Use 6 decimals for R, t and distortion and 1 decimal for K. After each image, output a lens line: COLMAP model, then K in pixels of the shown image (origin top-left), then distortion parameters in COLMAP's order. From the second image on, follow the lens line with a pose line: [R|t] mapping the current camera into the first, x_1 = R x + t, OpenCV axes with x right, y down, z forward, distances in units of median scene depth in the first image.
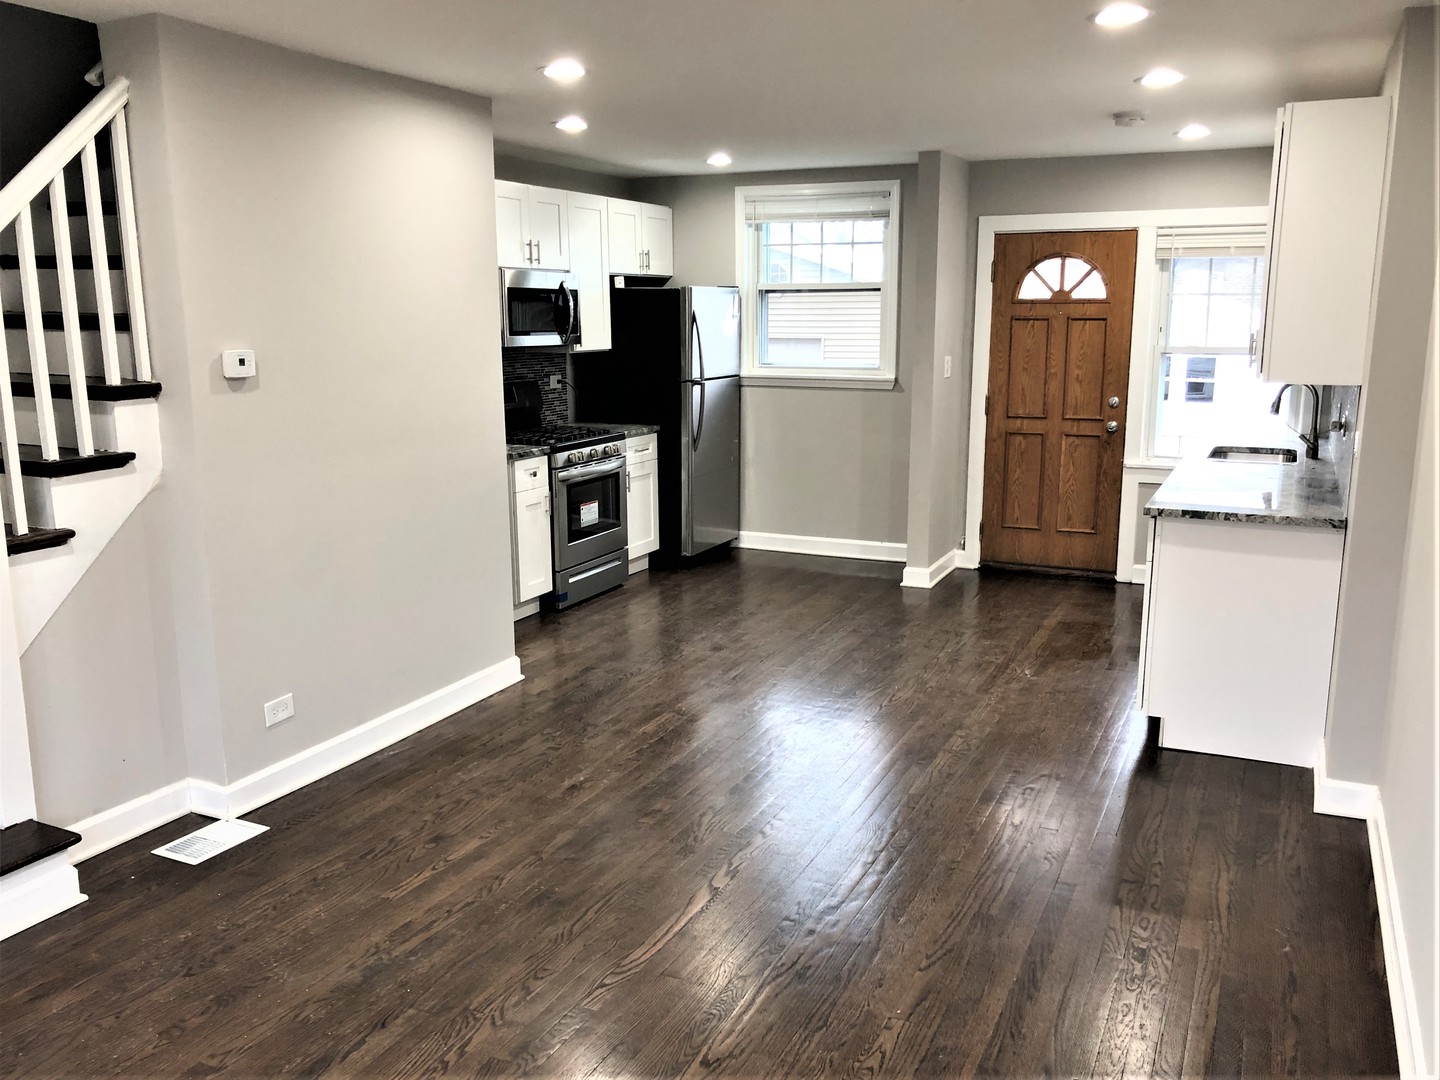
lens RADIAL K [[1175.1, 0, 713.3], [0, 1175.1, 574.3], [0, 0, 1]] dist [0.035120, -0.025758]
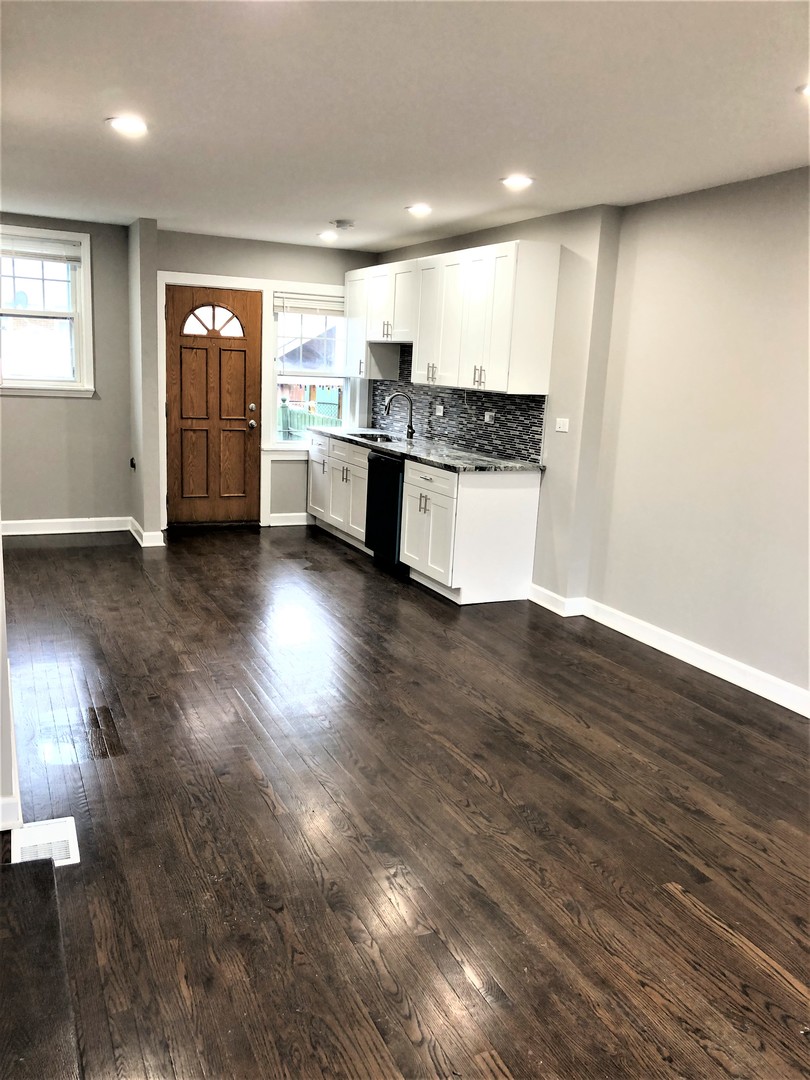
lens RADIAL K [[881.3, 0, 374.5], [0, 881.3, 556.1], [0, 0, 1]] dist [0.035120, -0.025758]
pose [[0.650995, -0.134215, 0.747122, -0.414365], [0.118125, 0.990166, 0.074950, -0.023691], [-0.749834, 0.039462, 0.660448, 0.147128]]
